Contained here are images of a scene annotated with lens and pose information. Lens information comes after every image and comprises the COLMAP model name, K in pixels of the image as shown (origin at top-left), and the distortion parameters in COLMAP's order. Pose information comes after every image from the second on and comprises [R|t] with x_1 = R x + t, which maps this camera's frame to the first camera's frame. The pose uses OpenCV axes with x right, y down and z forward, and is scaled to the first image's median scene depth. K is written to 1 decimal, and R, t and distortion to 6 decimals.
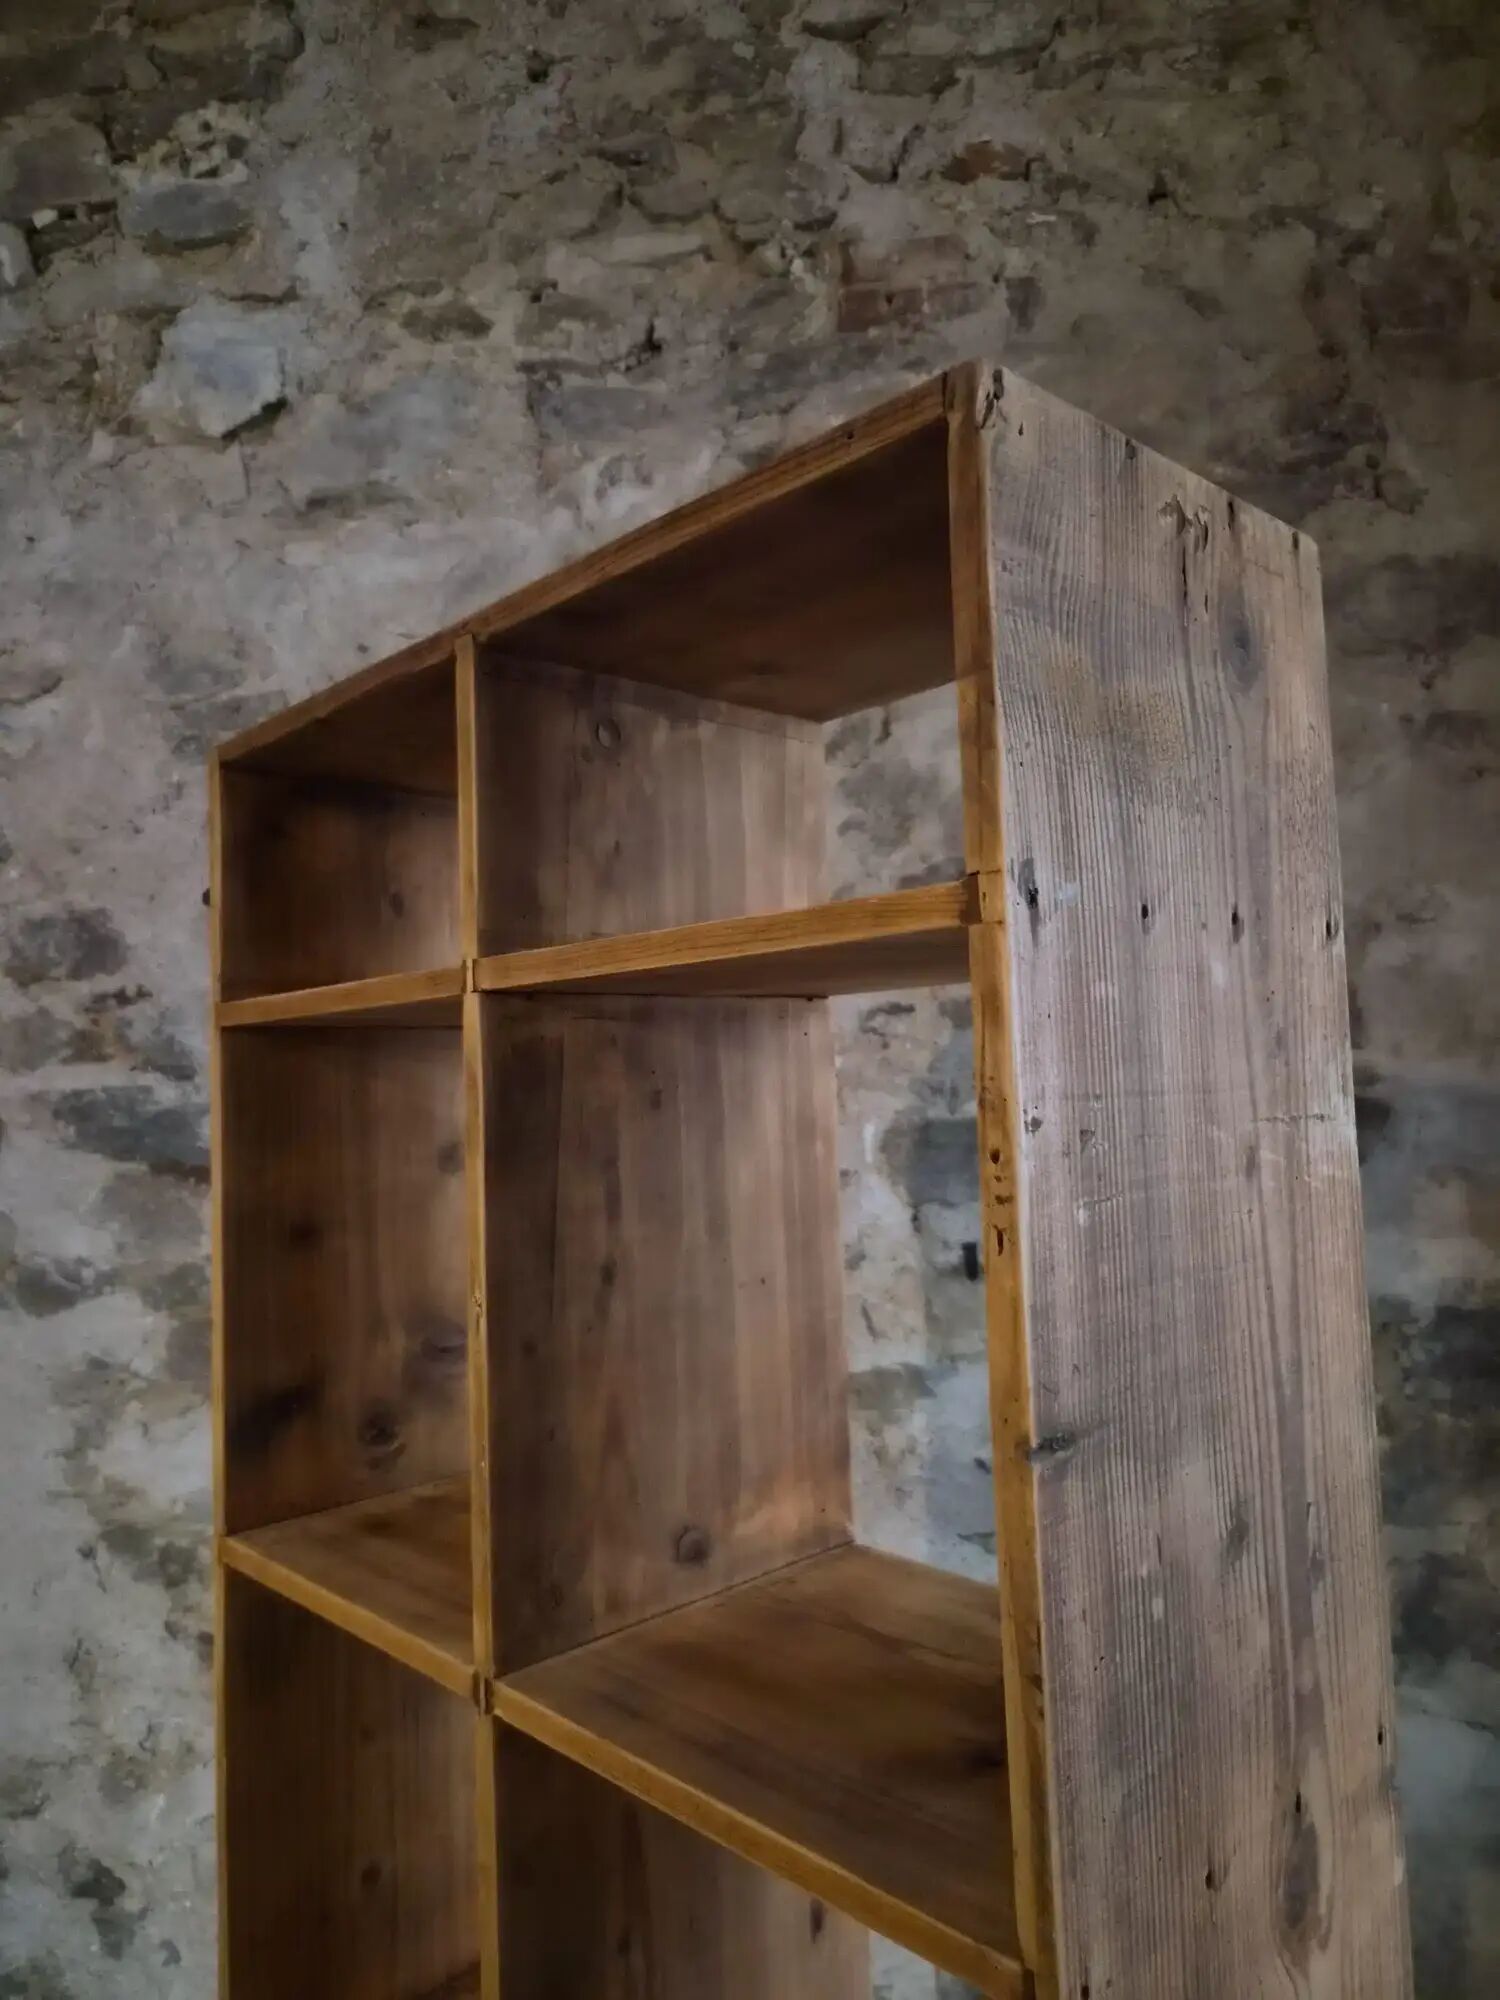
lens RADIAL K [[1353.1, 0, 742.9], [0, 1353.1, 992.2], [0, 0, 1]] dist [0.059231, -0.050464]
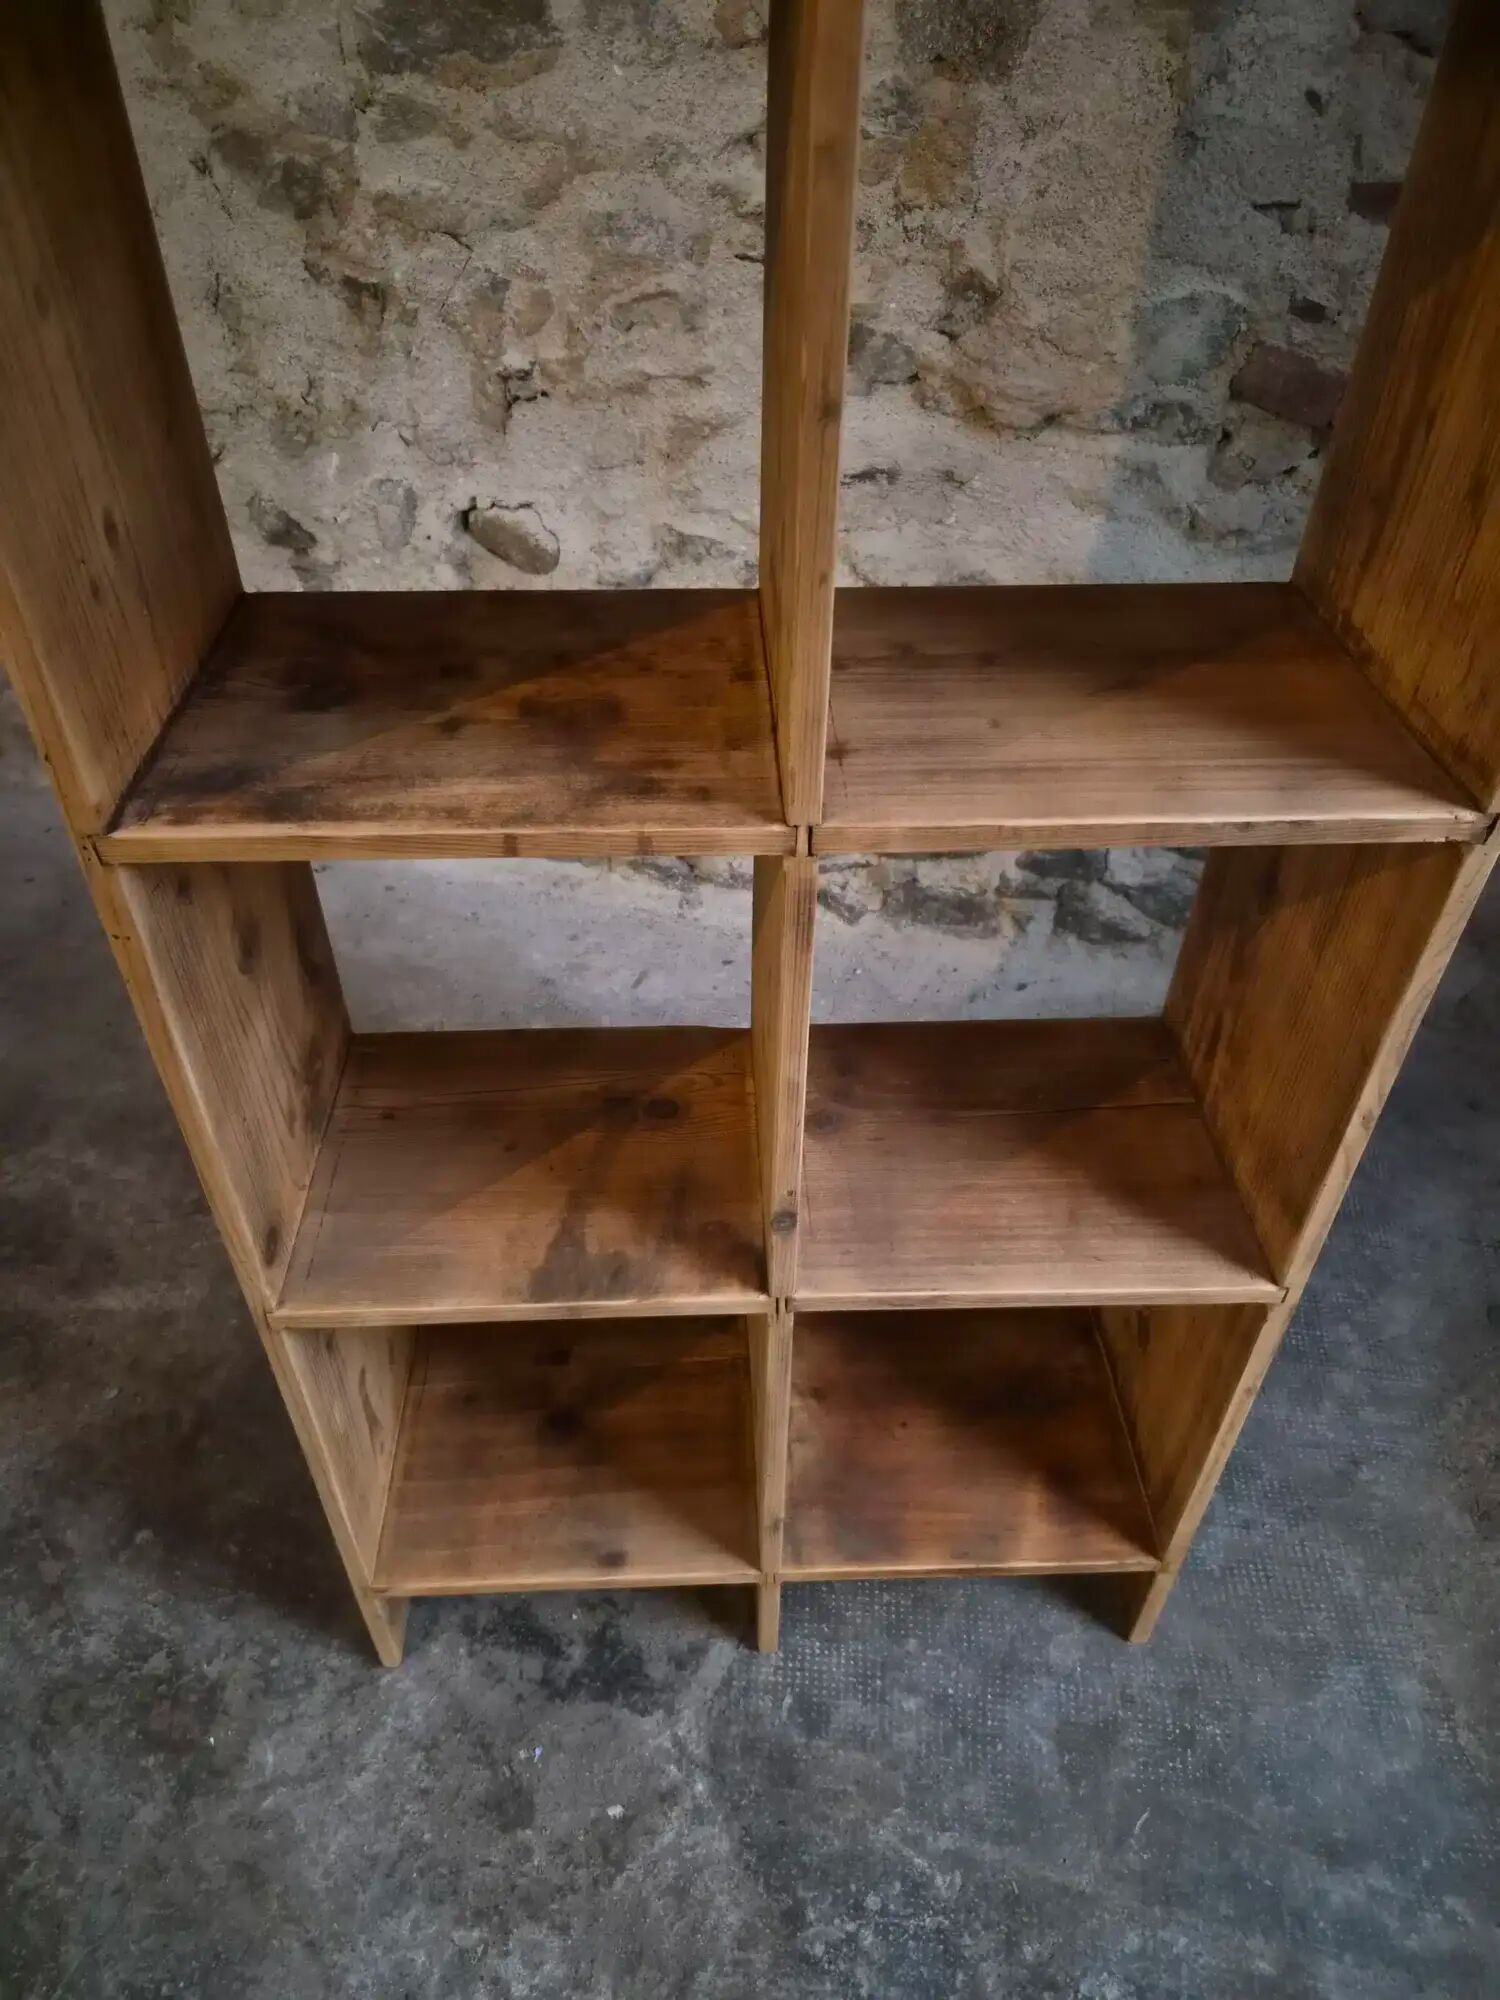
lens RADIAL K [[1350.9, 0, 740.6], [0, 1350.9, 1019.4], [0, 0, 1]] dist [0.057659, -0.044967]
pose [[0.988027, 0.131532, -0.080640, -0.005141], [-0.037106, 0.709915, 0.703309, 0.173698], [0.149755, -0.691896, 0.706296, 0.076866]]
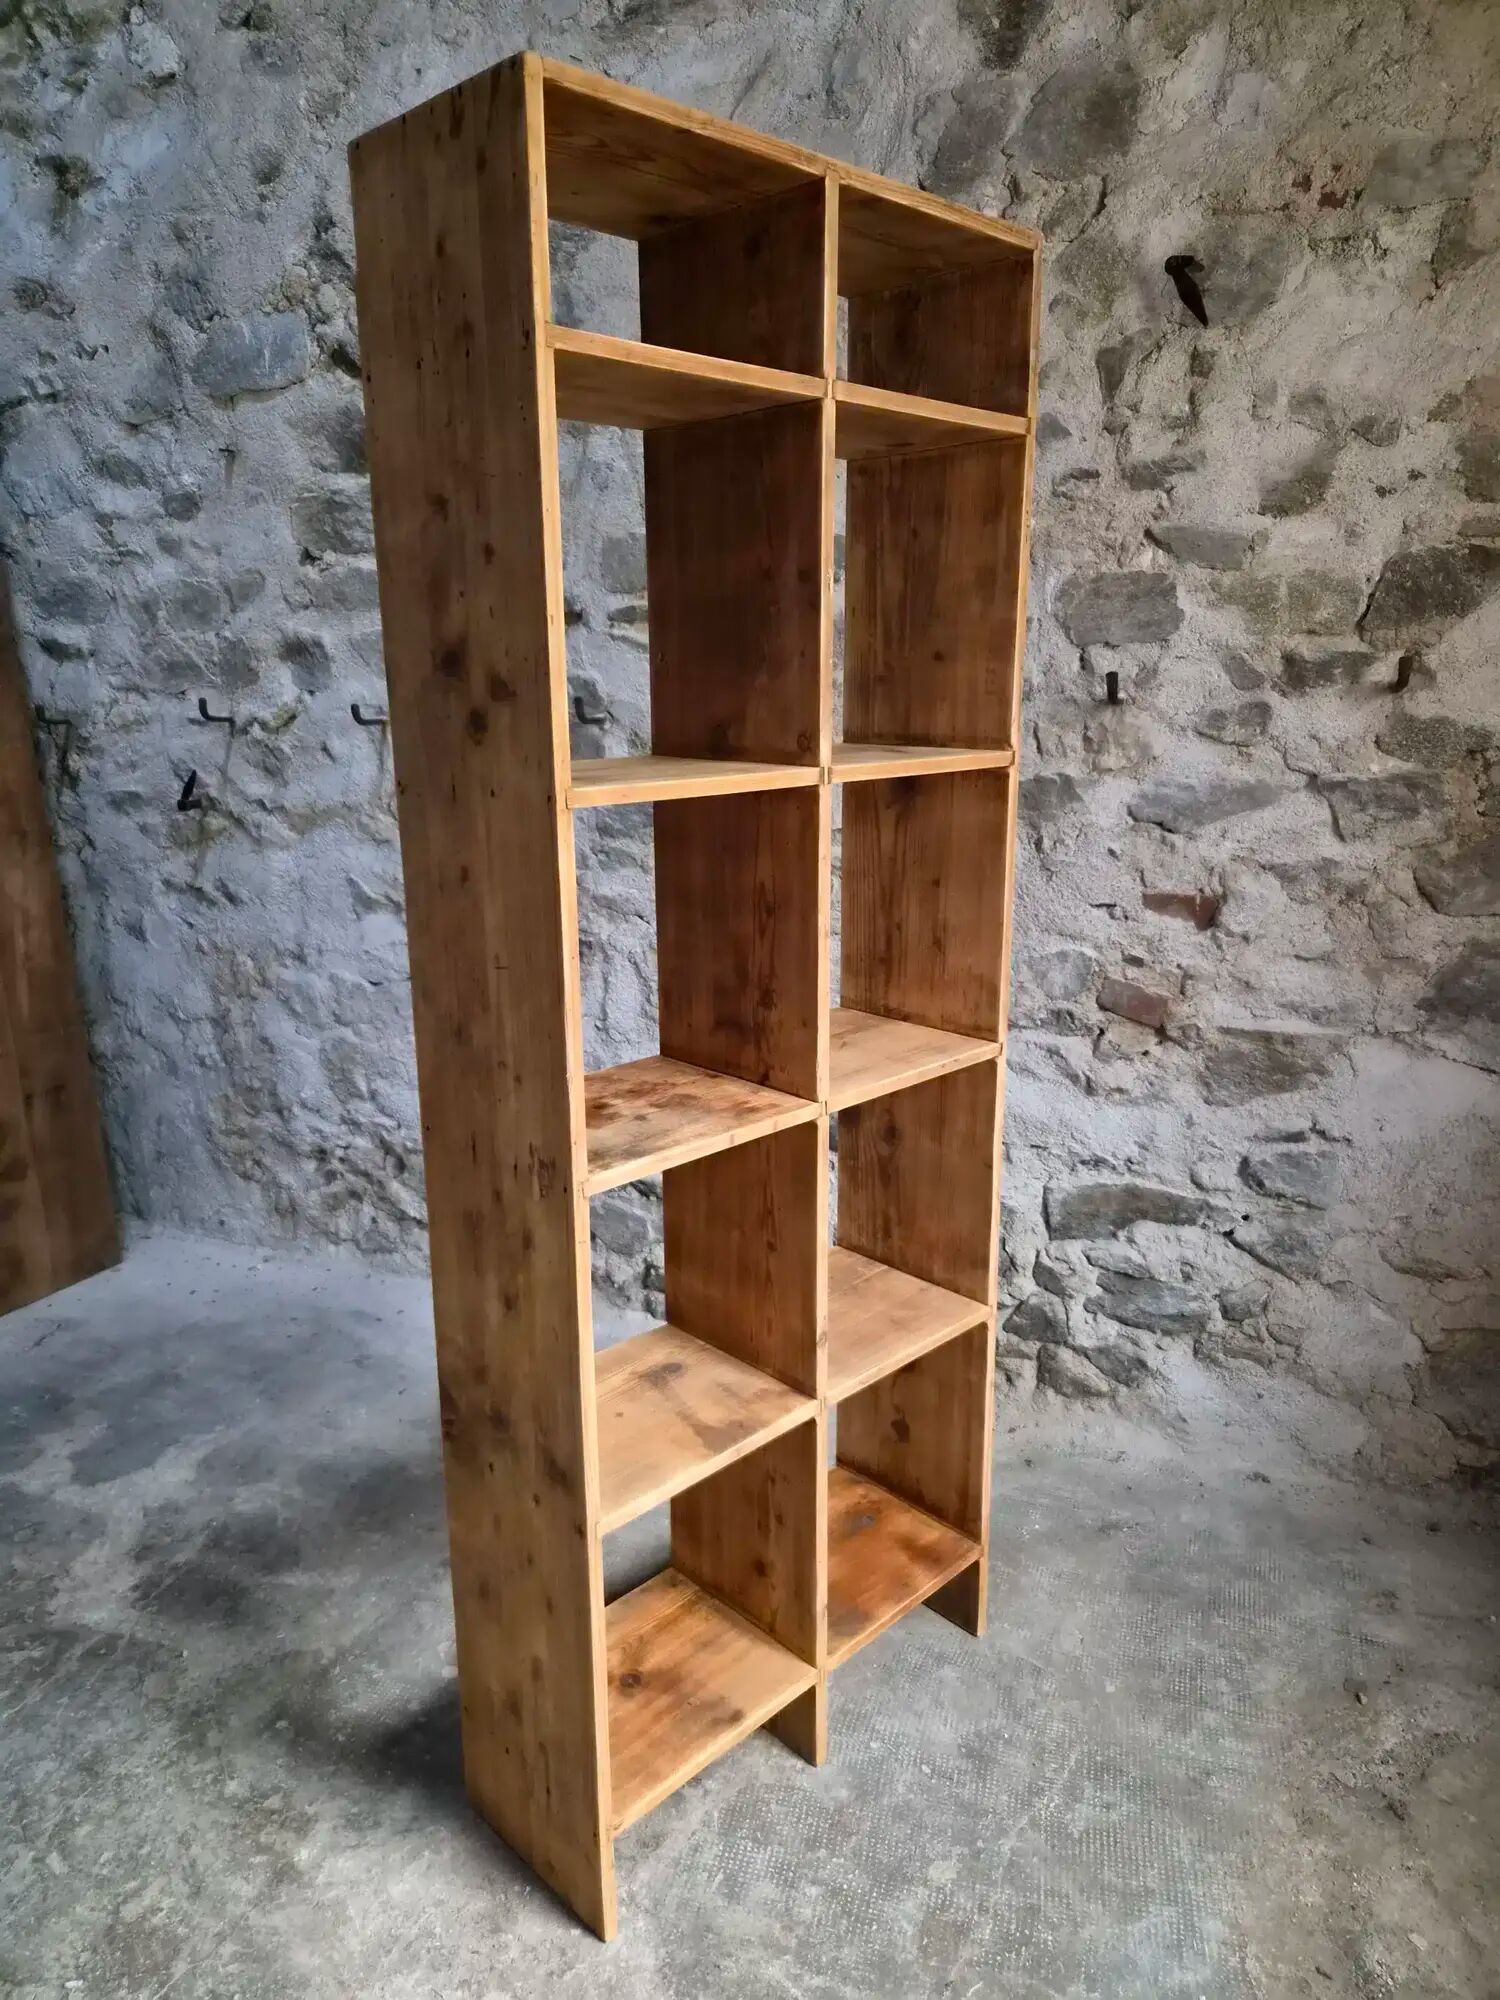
lens RADIAL K [[1344.9, 0, 755.8], [0, 1344.9, 1010.7], [0, 0, 1]] dist [0.068451, -0.054440]
pose [[0.954864, 0.103962, -0.278257, 0.207519], [-0.011665, 0.949155, 0.314592, 0.081752], [0.296814, -0.297147, 0.907527, -0.286839]]
